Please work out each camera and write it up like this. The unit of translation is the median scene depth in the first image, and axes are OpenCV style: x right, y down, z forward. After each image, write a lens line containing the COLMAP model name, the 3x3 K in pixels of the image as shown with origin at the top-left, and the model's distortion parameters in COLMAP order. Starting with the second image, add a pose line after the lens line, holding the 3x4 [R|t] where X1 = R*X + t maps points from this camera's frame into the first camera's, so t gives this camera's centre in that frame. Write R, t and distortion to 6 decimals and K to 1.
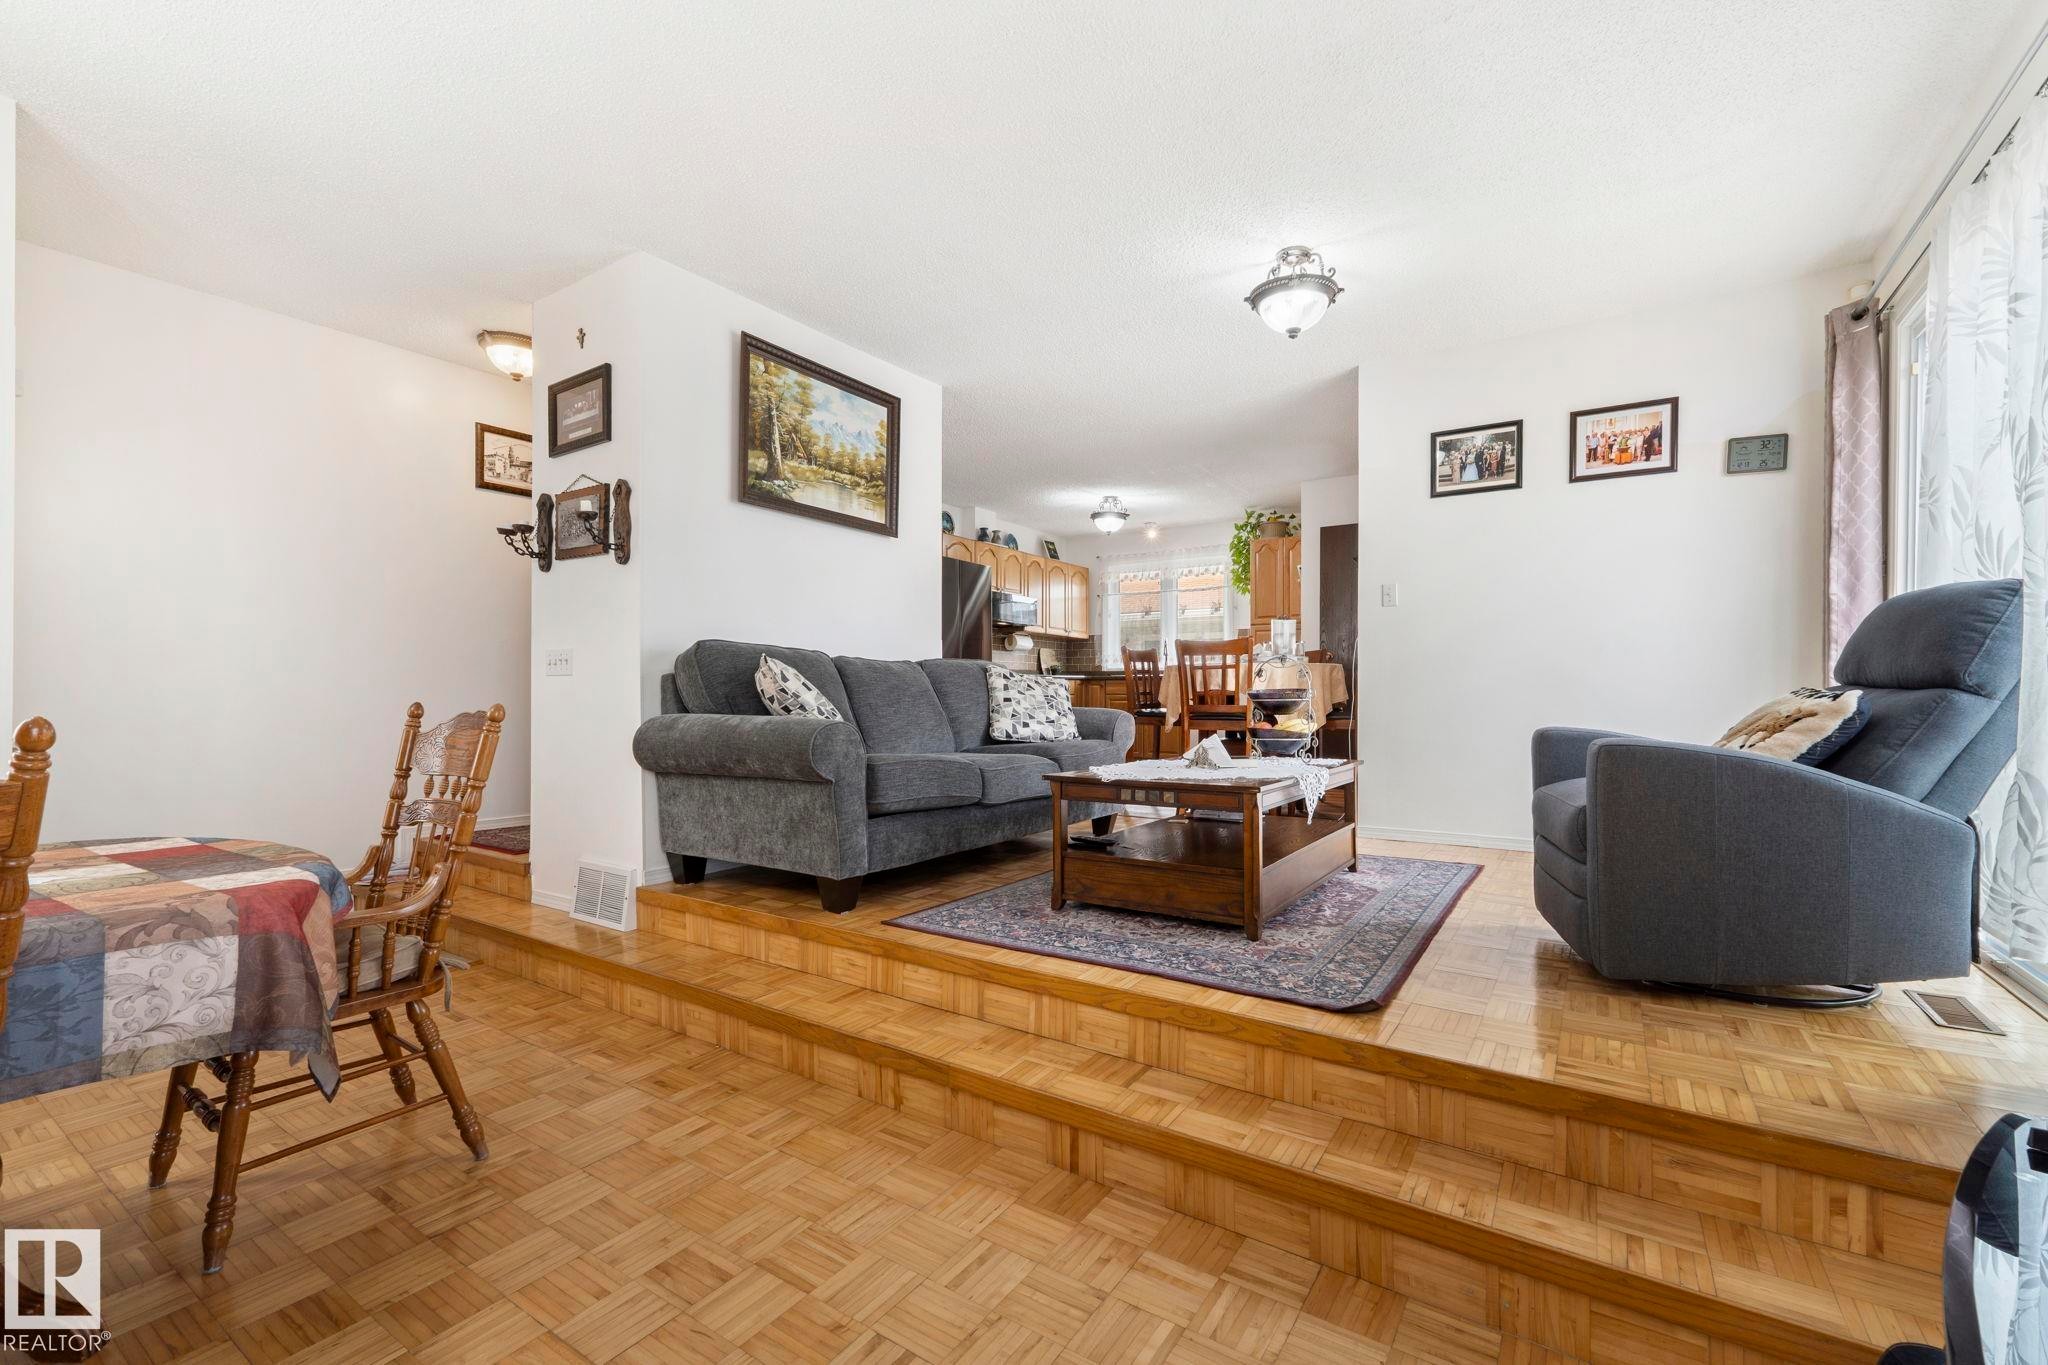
lens RADIAL K [[872.5, 0, 1033.2], [0, 872.5, 701.9], [0, 0, 1]] dist [0.005797, 0.001525]
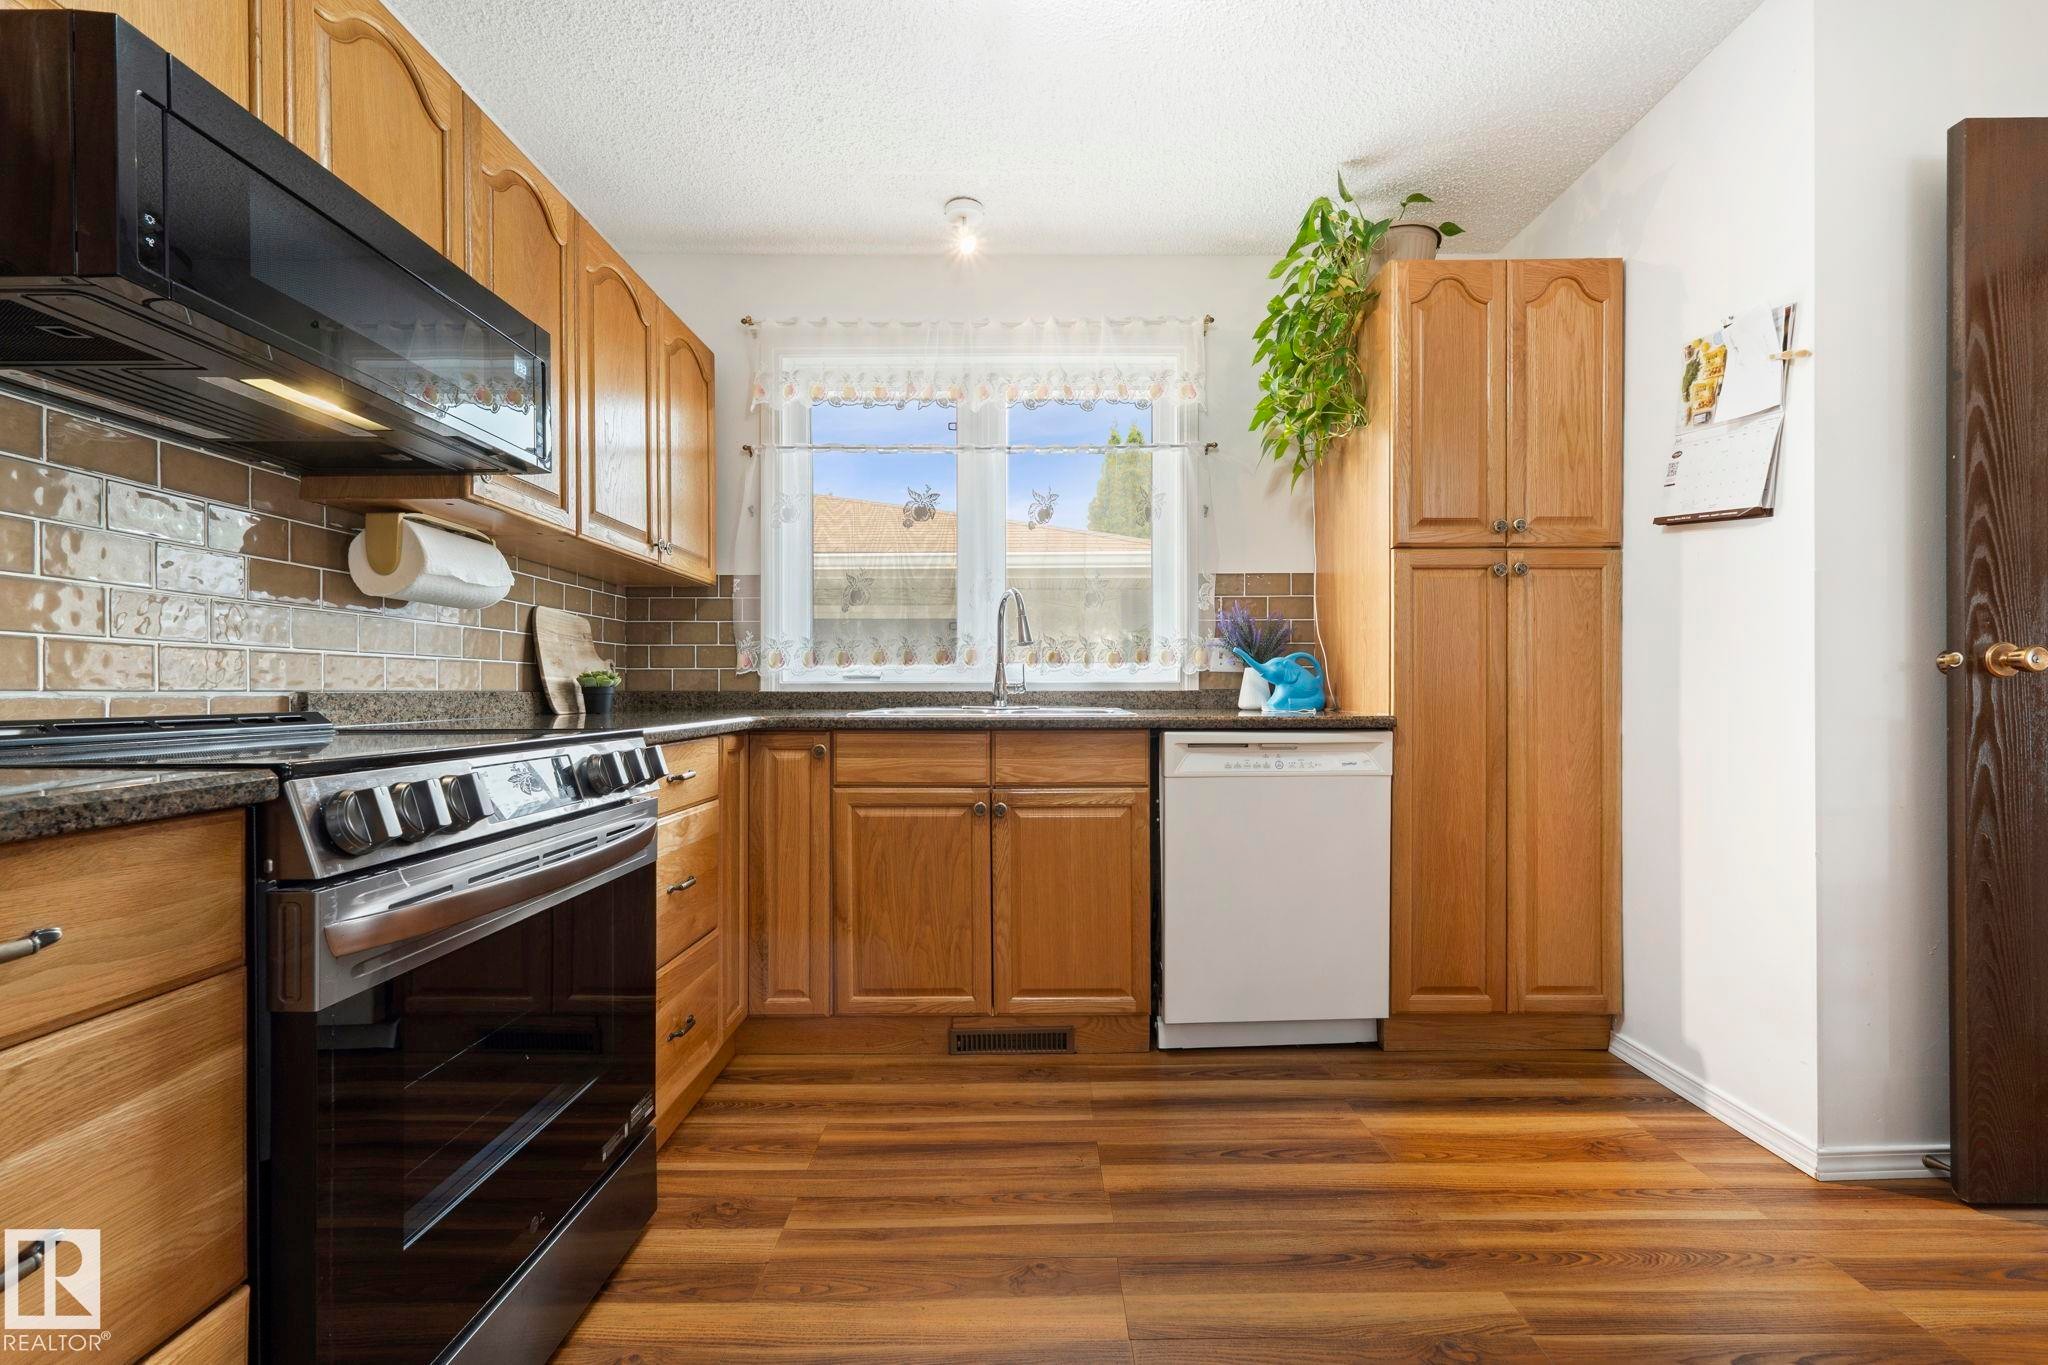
lens RADIAL K [[872.5, 0, 1038.4], [0, 872.5, 694.0], [0, 0, 1]] dist [0.005797, 0.001525]
pose [[0.827614, -0.003865, 0.561285, -0.034036], [0.008536, 0.999947, -0.005700, -0.081532], [-0.561233, 0.009508, 0.827603, 1.755629]]
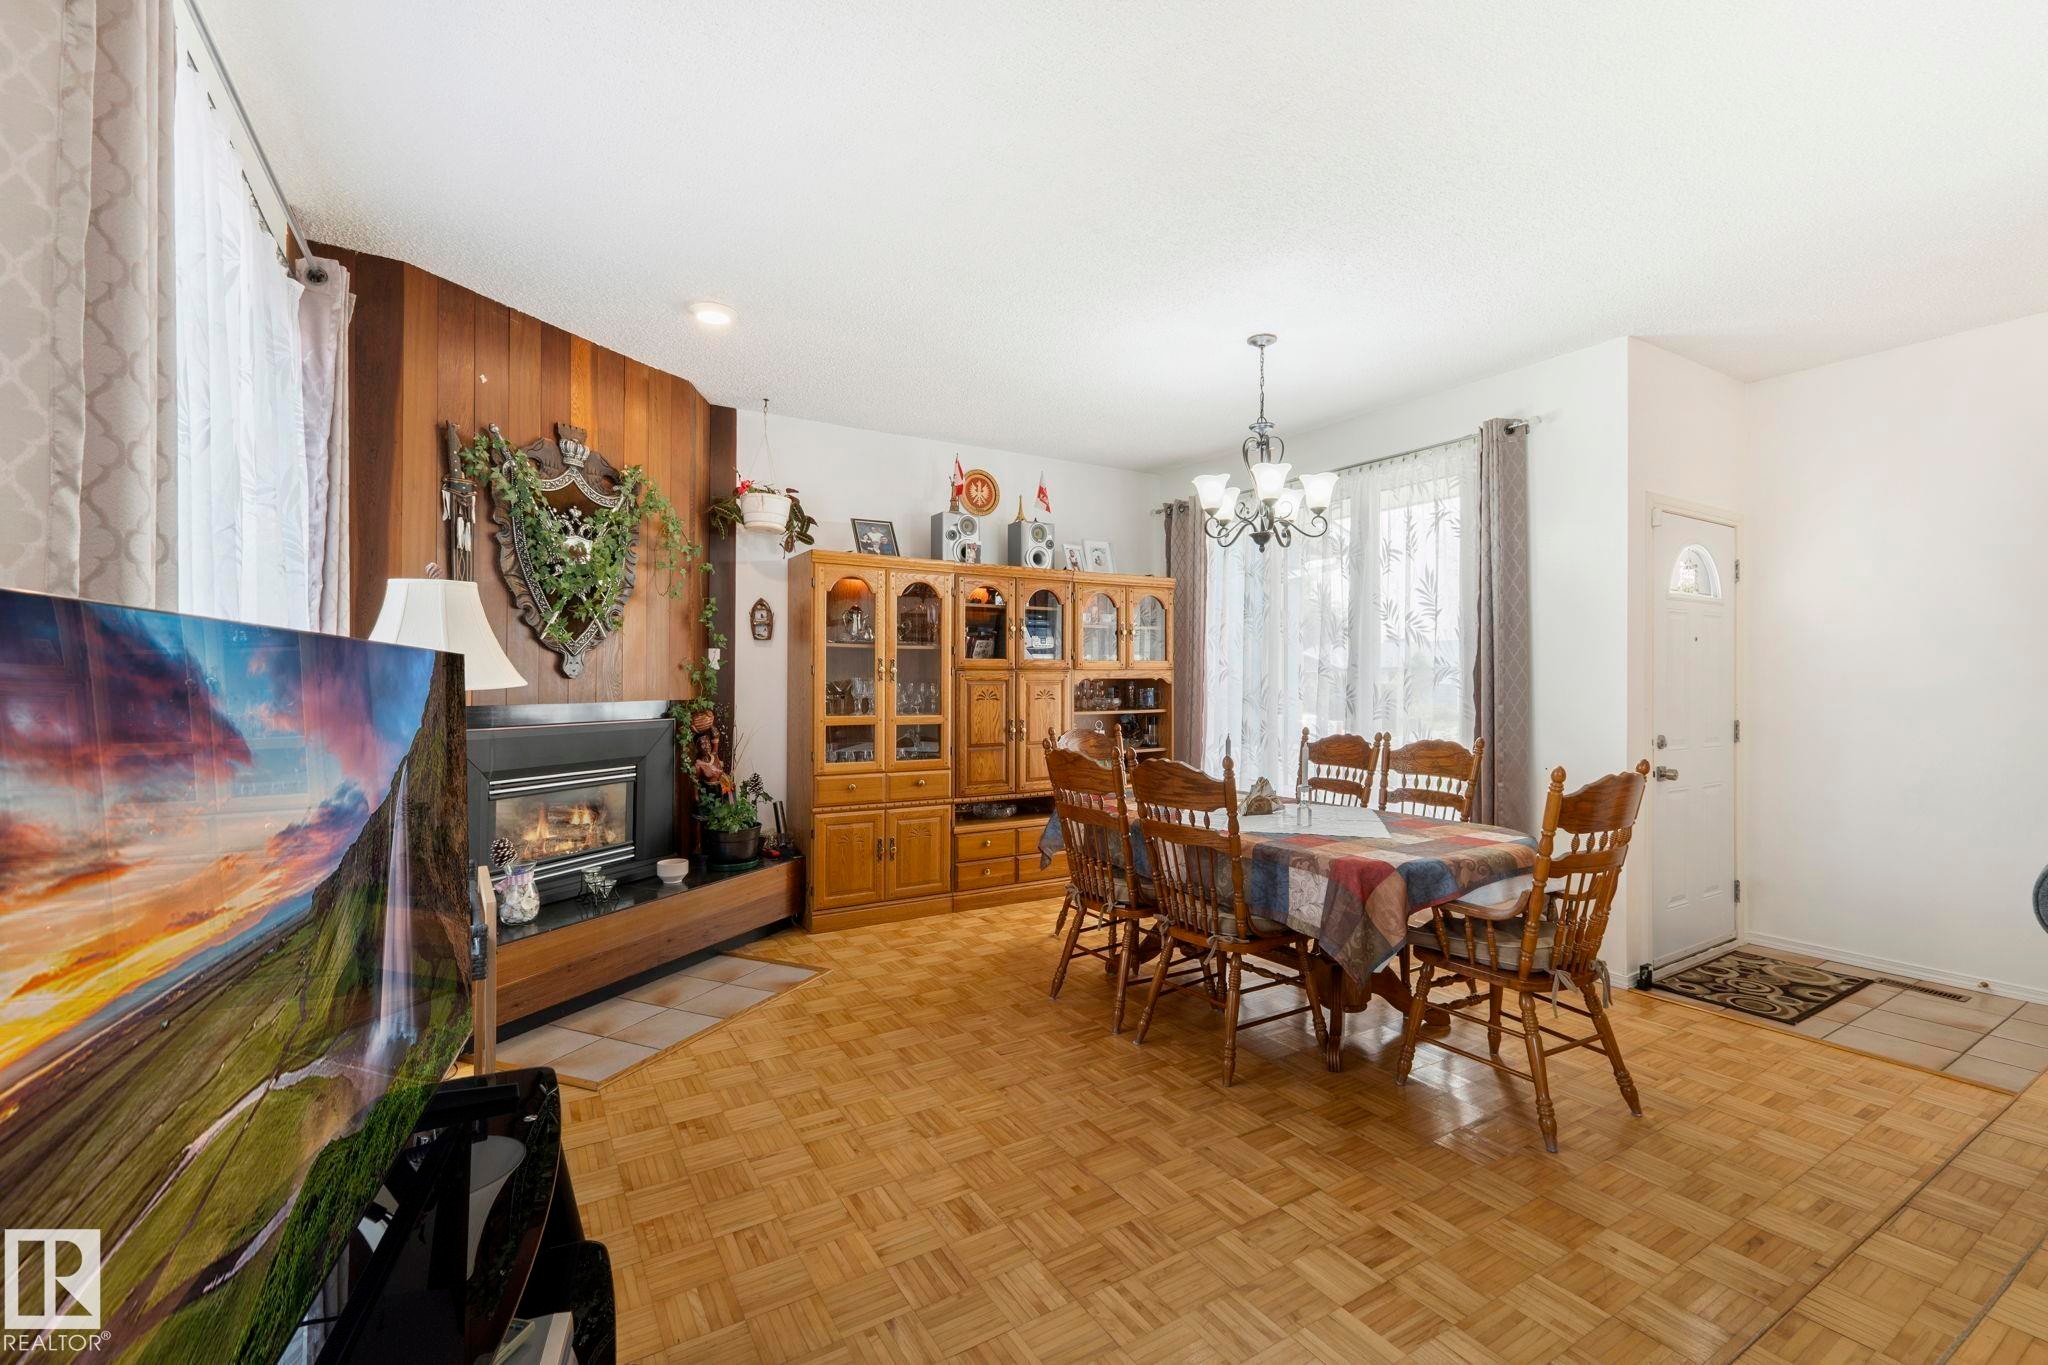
lens RADIAL K [[872.5, 0, 1025.2], [0, 872.5, 676.6], [0, 0, 1]] dist [0.005797, 0.001525]
pose [[-0.417933, -0.012328, -0.908394, 0.414071], [-0.014243, 0.999874, -0.007016, -0.056635], [0.908366, 0.010006, -0.418056, 0.479254]]
